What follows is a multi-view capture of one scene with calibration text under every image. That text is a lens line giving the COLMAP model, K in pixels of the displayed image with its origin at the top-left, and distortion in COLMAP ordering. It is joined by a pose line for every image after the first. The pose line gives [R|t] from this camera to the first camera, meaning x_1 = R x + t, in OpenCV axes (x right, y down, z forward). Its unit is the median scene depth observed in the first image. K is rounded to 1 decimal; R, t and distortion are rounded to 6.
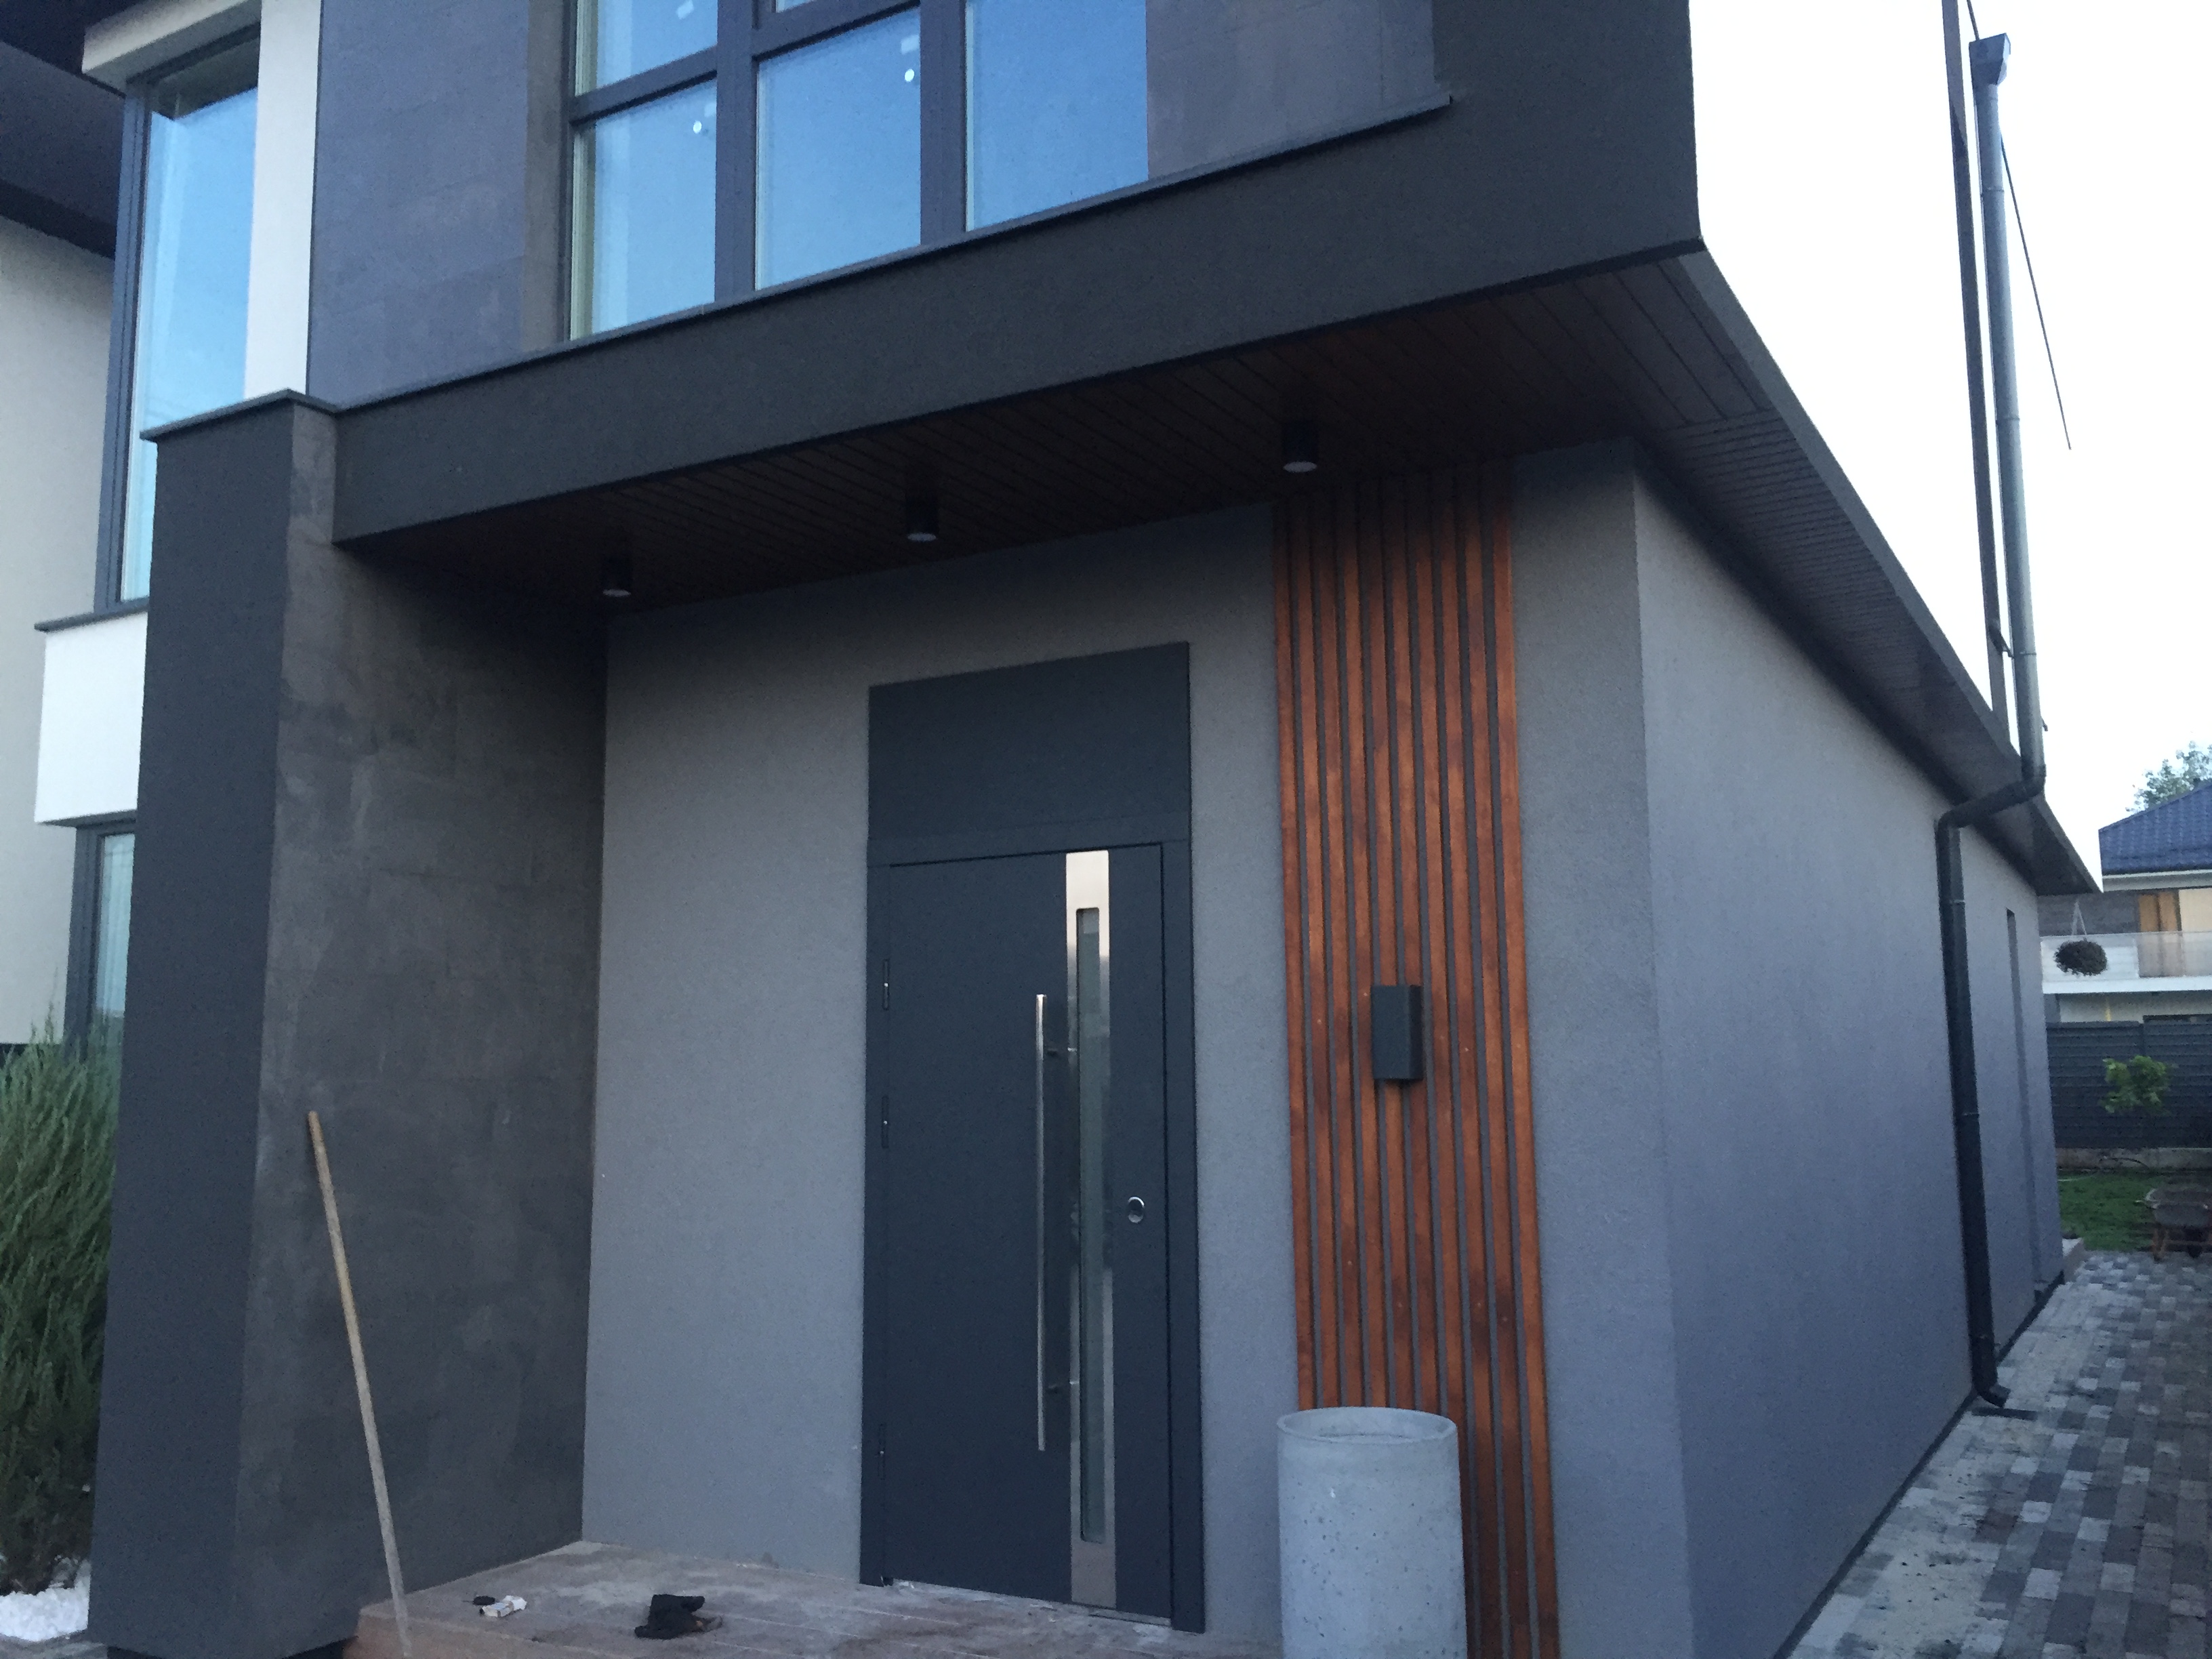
lens RADIAL K [[1823.6, 0, 1106.0], [0, 1823.6, 829.5], [0, 0, 1]] dist [0.038376, -0.011317]
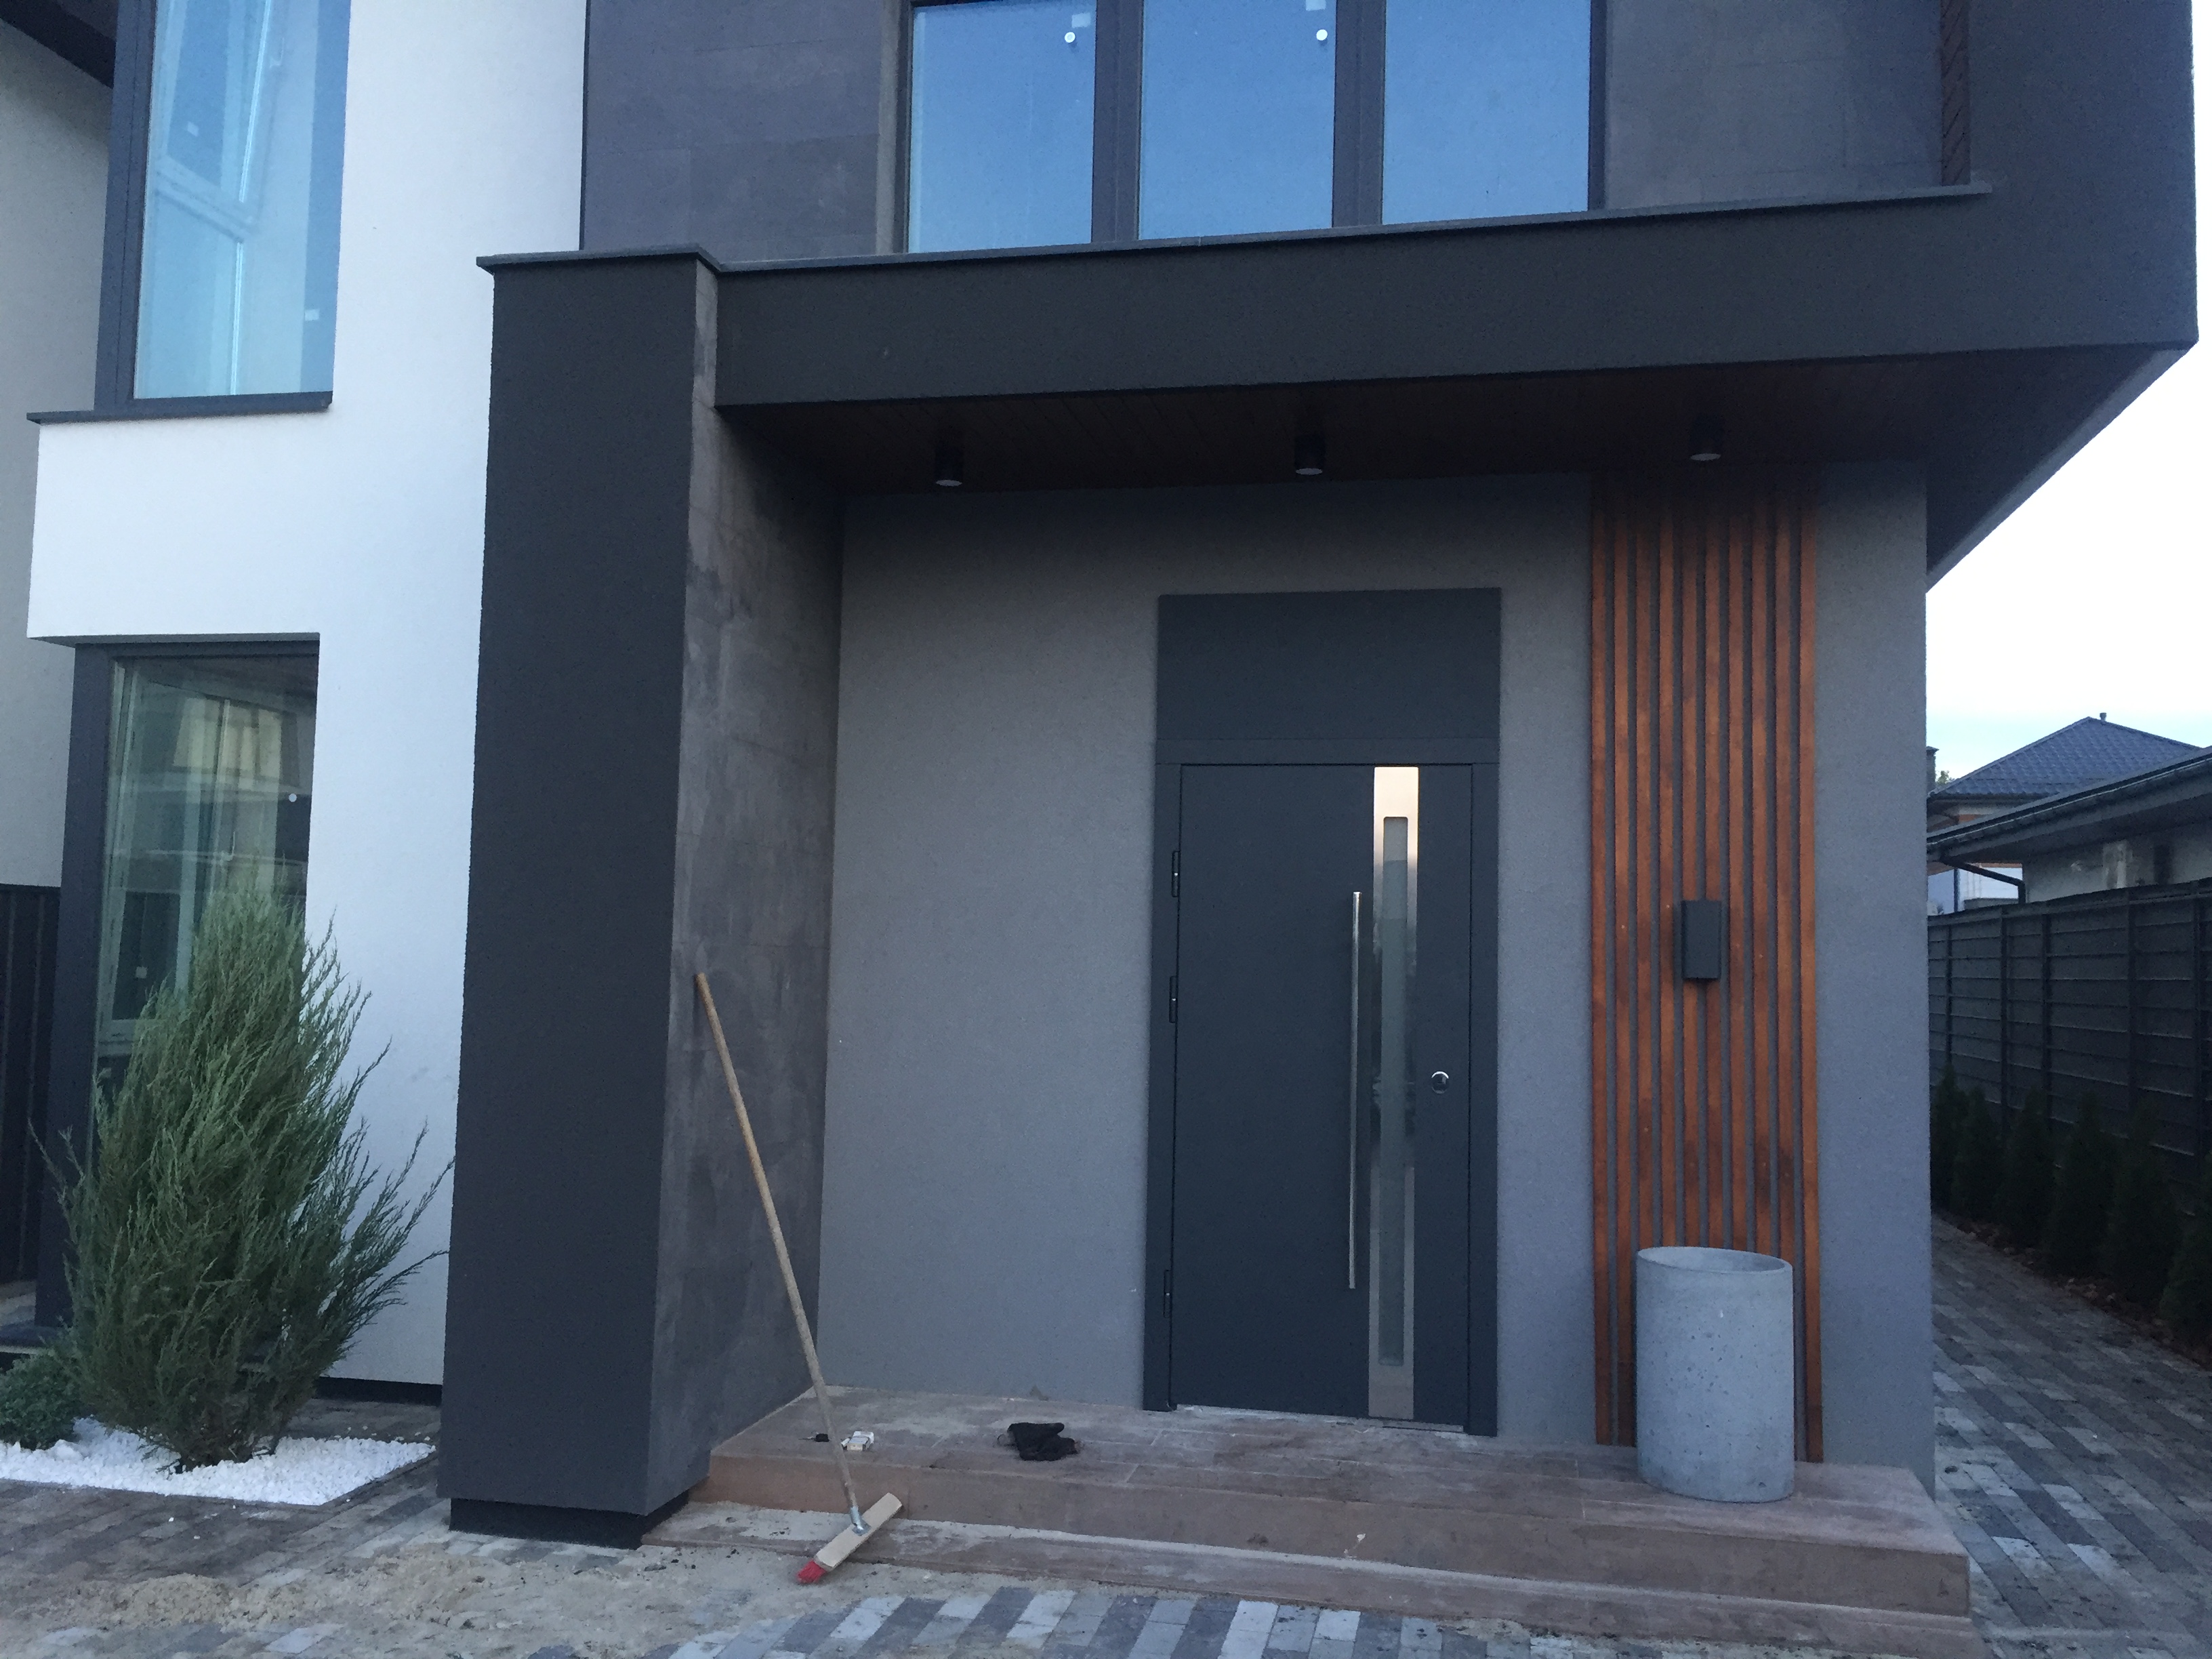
lens RADIAL K [[1823.6, 0, 1106.0], [0, 1823.6, 829.5], [0, 0, 1]] dist [0.038376, -0.011317]
pose [[0.954818, 0.054330, 0.292181, -0.529085], [-0.073391, 0.995804, 0.054667, 0.002479], [-0.287985, -0.073641, 0.954799, -0.023772]]
